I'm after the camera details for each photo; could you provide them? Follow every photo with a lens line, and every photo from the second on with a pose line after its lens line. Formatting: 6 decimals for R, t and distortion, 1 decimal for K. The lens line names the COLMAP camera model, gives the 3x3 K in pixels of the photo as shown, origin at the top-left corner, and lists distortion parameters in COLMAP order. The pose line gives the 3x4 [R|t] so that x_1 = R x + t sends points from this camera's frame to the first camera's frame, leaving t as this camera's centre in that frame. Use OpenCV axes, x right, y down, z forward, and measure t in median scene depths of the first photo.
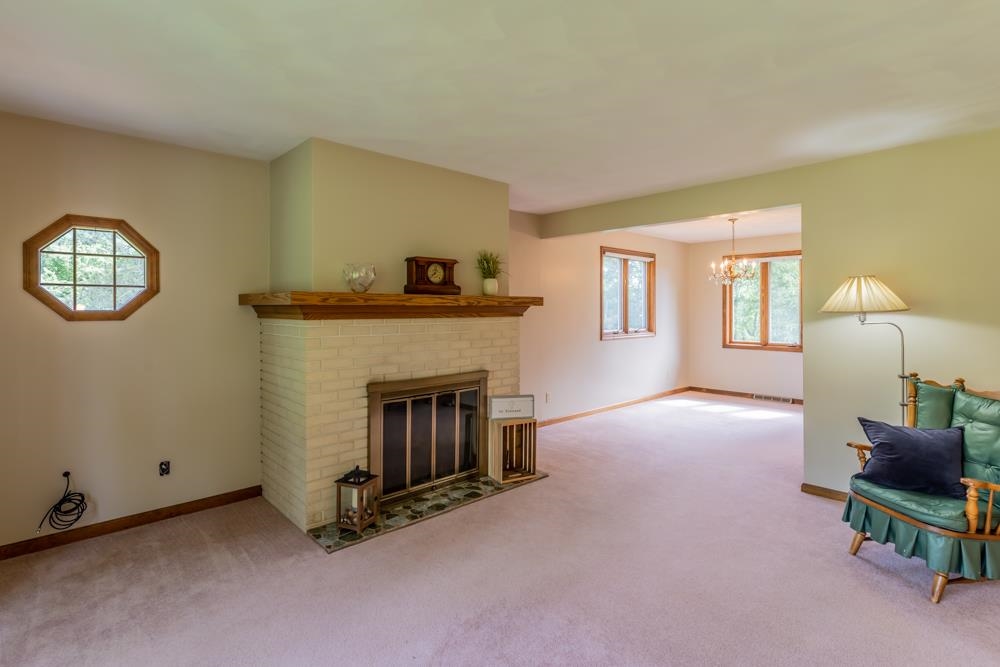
lens RADIAL K [[478.6, 0, 500.1], [0, 478.6, 315.8], [0, 0, 1]] dist [-0.004951, -0.000509]
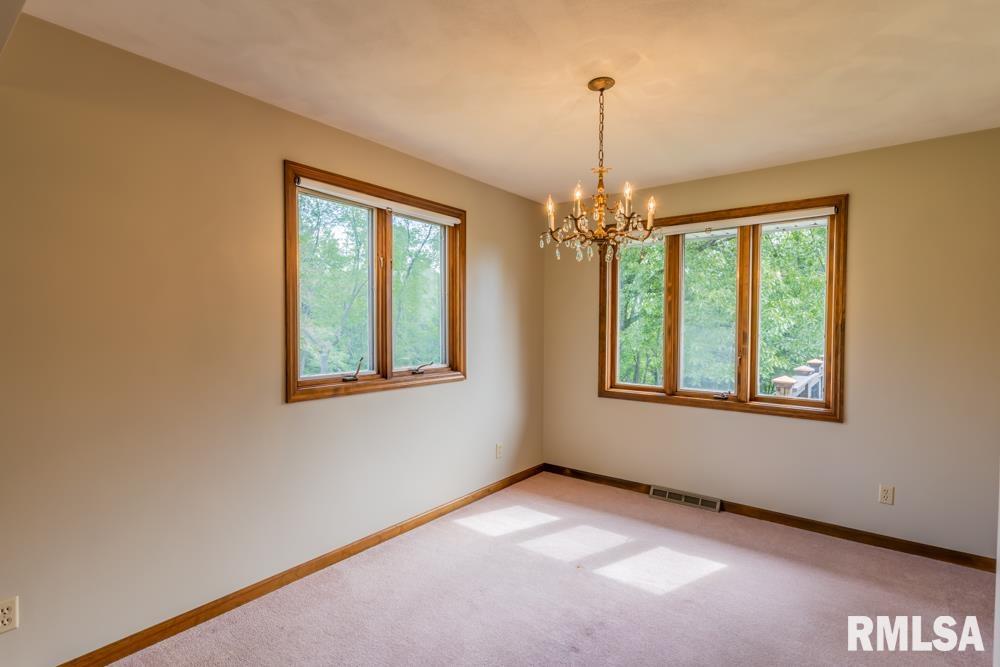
lens RADIAL K [[478.6, 0, 501.3], [0, 478.6, 344.0], [0, 0, 1]] dist [-0.004951, -0.000509]
pose [[0.985141, -0.001027, 0.171747, 0.278516], [-0.003727, 0.999619, 0.027361, -0.007150], [-0.171710, -0.027594, 0.984761, 0.514108]]
